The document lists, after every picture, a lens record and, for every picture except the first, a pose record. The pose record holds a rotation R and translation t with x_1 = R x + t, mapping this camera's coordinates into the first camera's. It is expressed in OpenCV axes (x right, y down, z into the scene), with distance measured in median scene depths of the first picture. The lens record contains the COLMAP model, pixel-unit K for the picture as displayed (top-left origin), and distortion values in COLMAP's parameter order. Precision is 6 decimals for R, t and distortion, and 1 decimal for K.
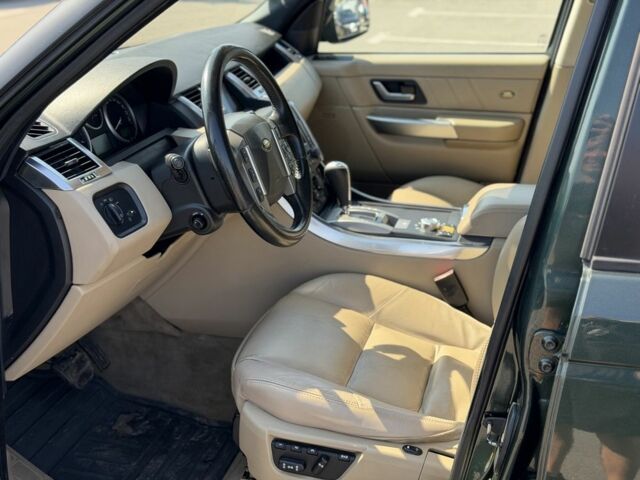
lens RADIAL K [[905.3, 0, 322.5], [0, 905.3, 242.3], [0, 0, 1]] dist [0.114485, 0.000000]
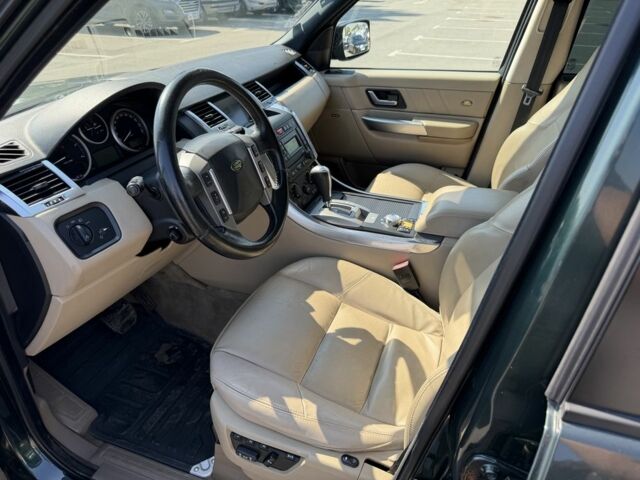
lens RADIAL K [[456.0, 0, 322.0], [0, 456.0, 242.1], [0, 0, 1]] dist [0.033844, -0.043227]
pose [[0.995352, 0.043887, -0.085727, 0.078969], [-0.028413, 0.984331, 0.174029, -0.098949], [0.092022, -0.170785, 0.981002, 0.390837]]
